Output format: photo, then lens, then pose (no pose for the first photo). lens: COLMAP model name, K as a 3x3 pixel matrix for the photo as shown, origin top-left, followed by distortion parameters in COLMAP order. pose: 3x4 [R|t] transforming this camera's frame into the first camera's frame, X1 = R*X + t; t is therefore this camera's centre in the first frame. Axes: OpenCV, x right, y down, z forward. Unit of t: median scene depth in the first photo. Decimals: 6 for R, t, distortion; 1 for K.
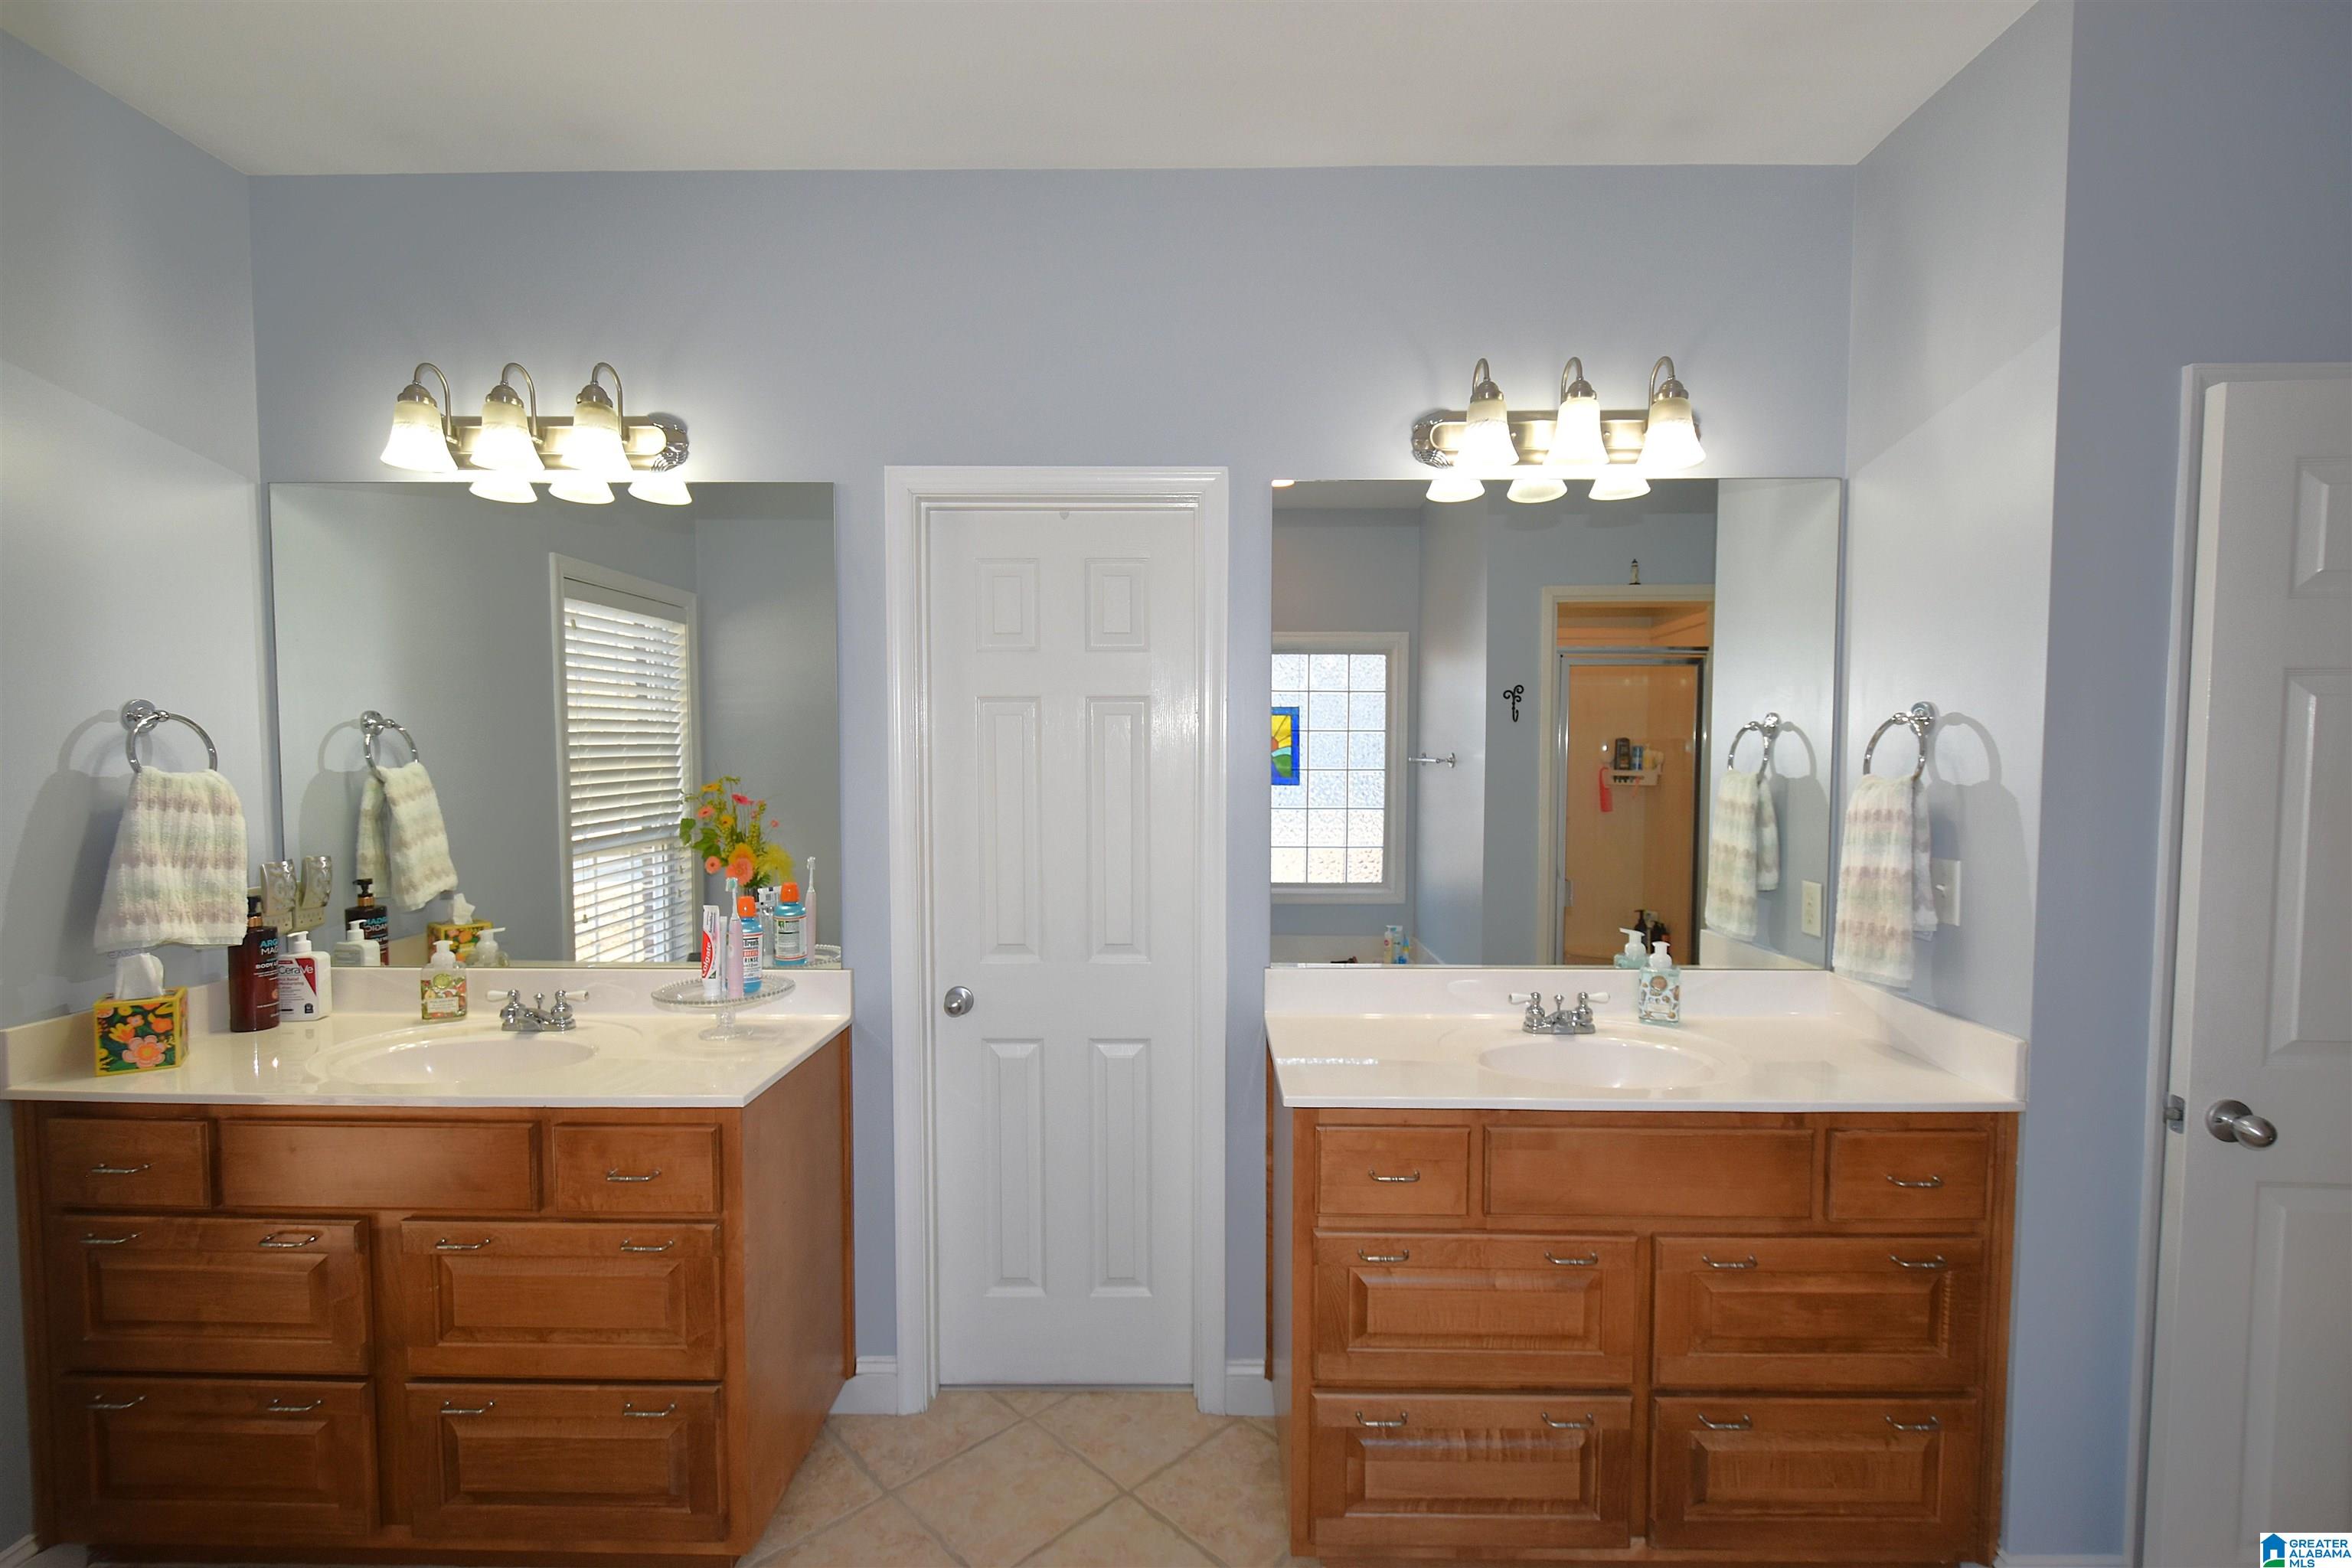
lens RADIAL K [[1030.6, 0, 1184.2], [0, 1030.6, 793.1], [0, 0, 1]] dist [-0.003861, -0.001030]
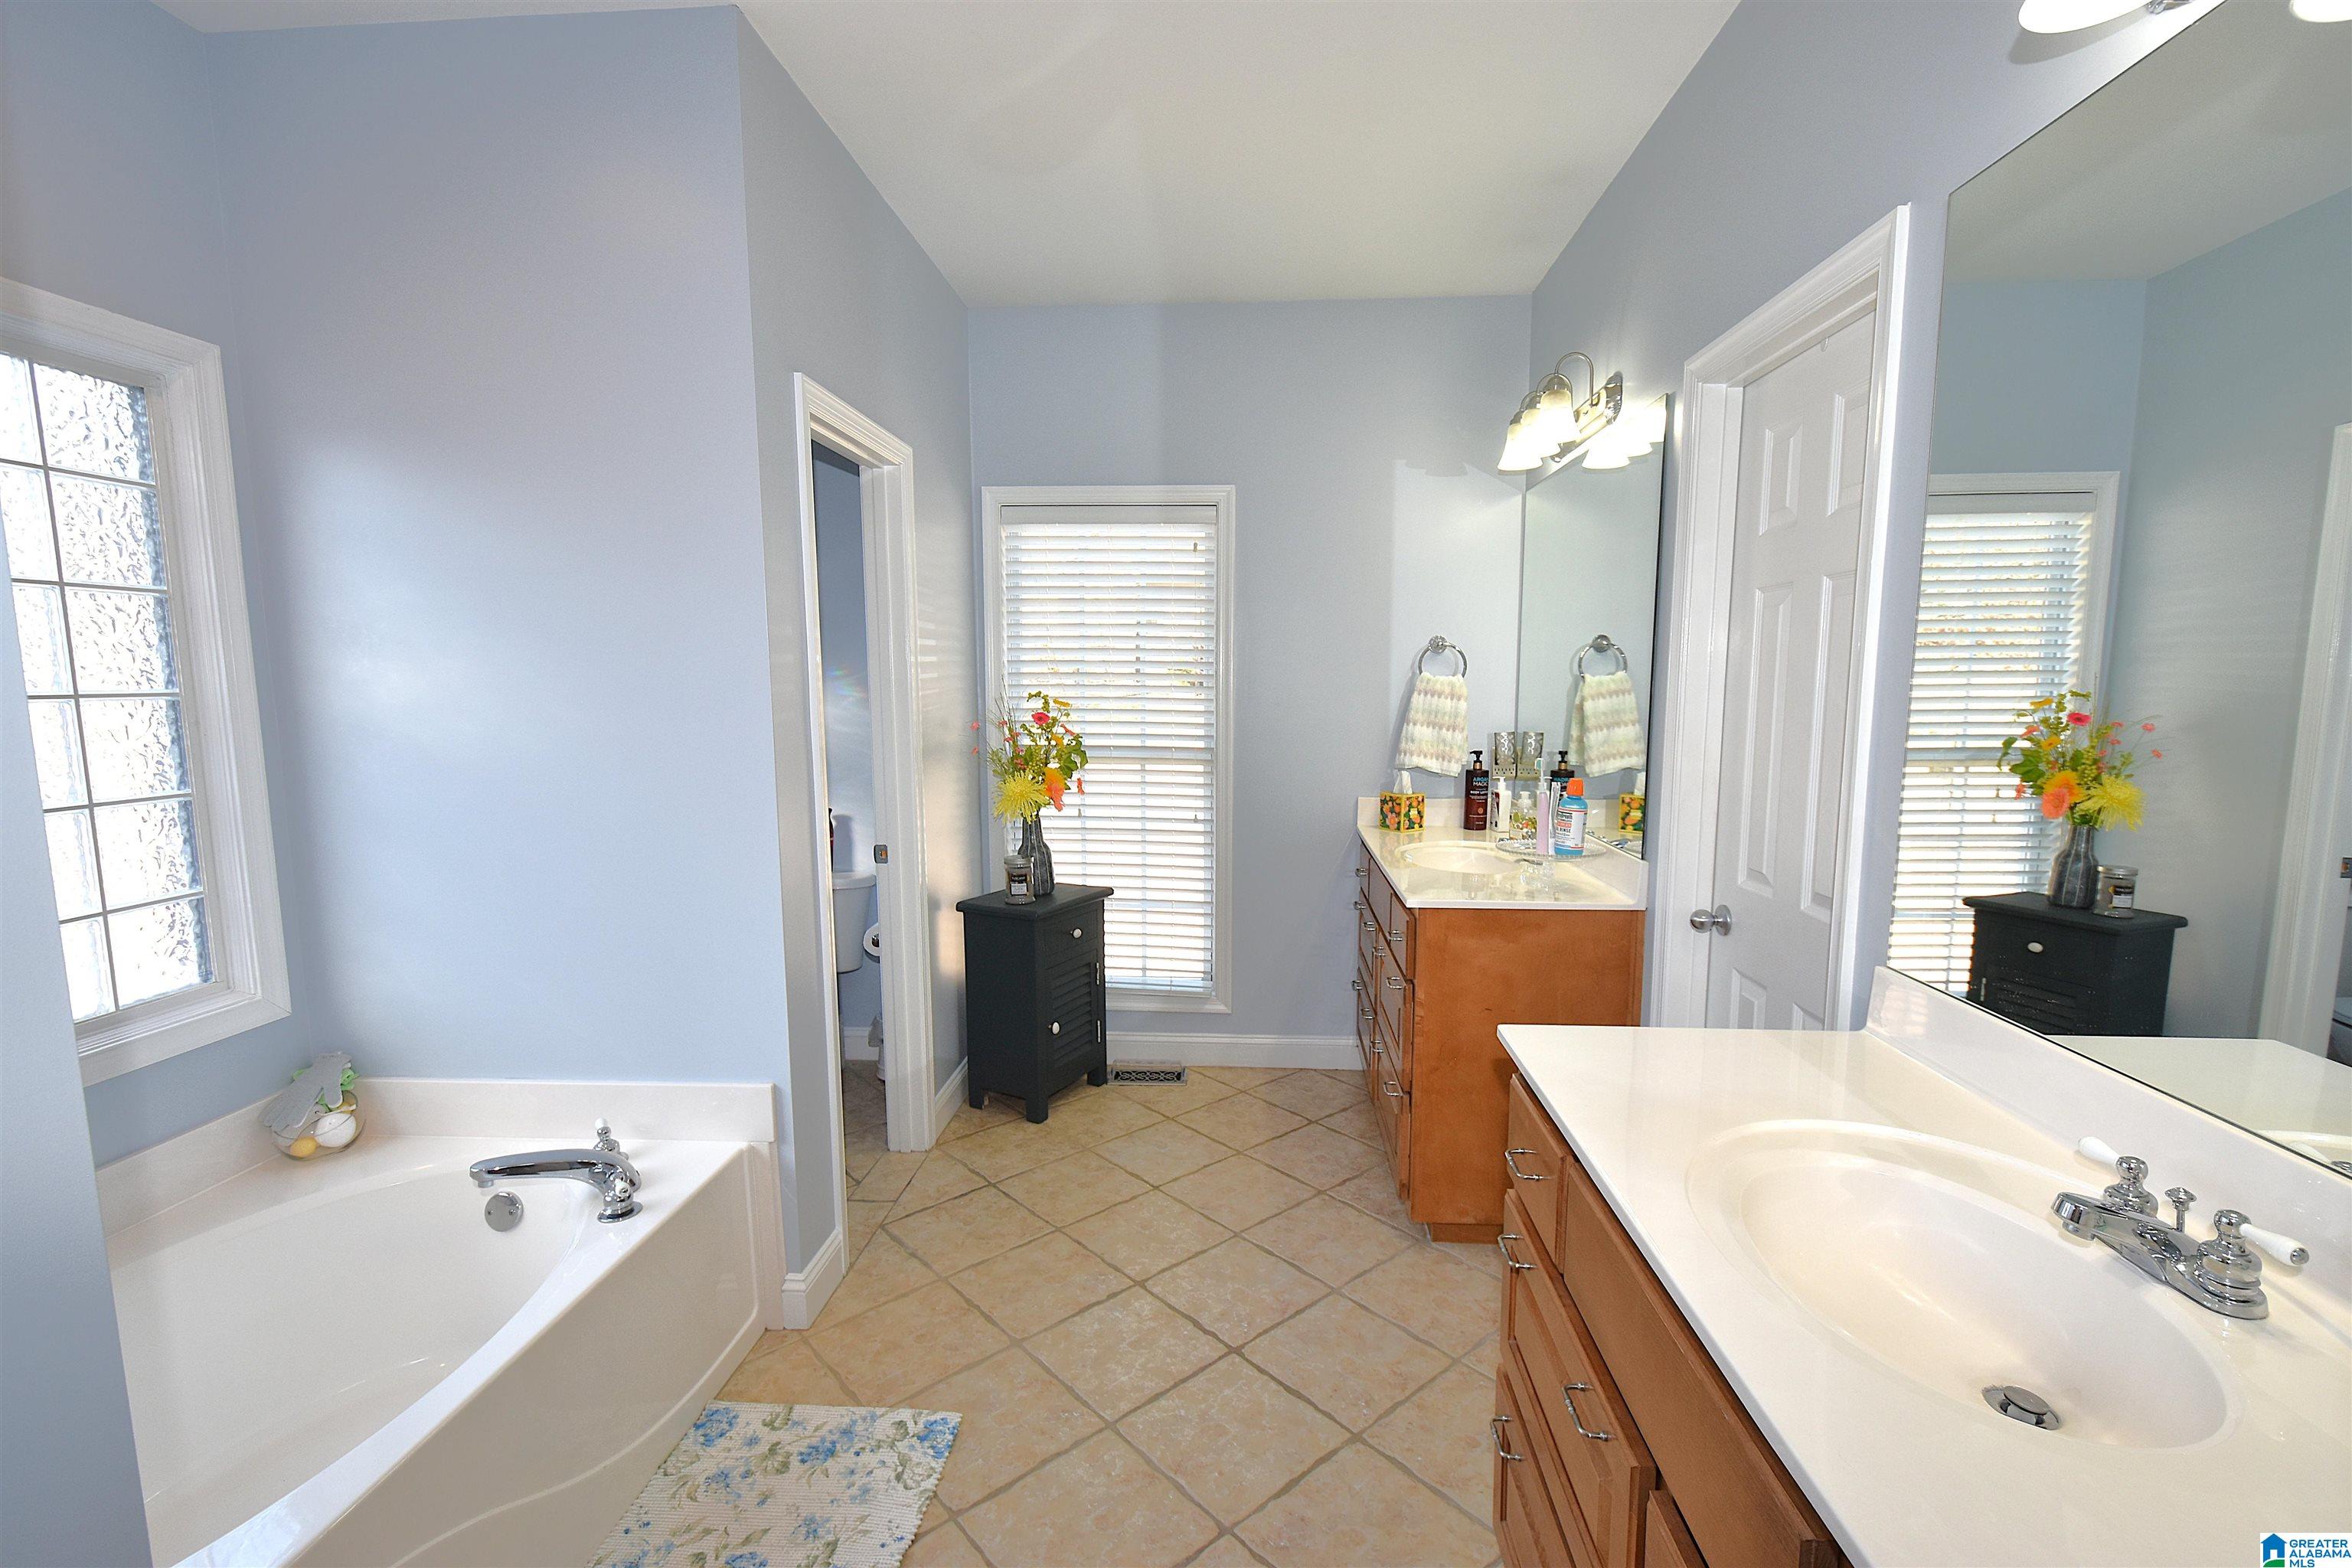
lens RADIAL K [[1030.6, 0, 1174.7], [0, 1030.6, 794.3], [0, 0, 1]] dist [-0.003861, -0.001030]
pose [[-0.030858, 0.120035, -0.992290, 0.823848], [-0.038121, 0.991899, 0.121173, -0.014650], [0.998797, 0.041566, -0.026032, 0.571039]]
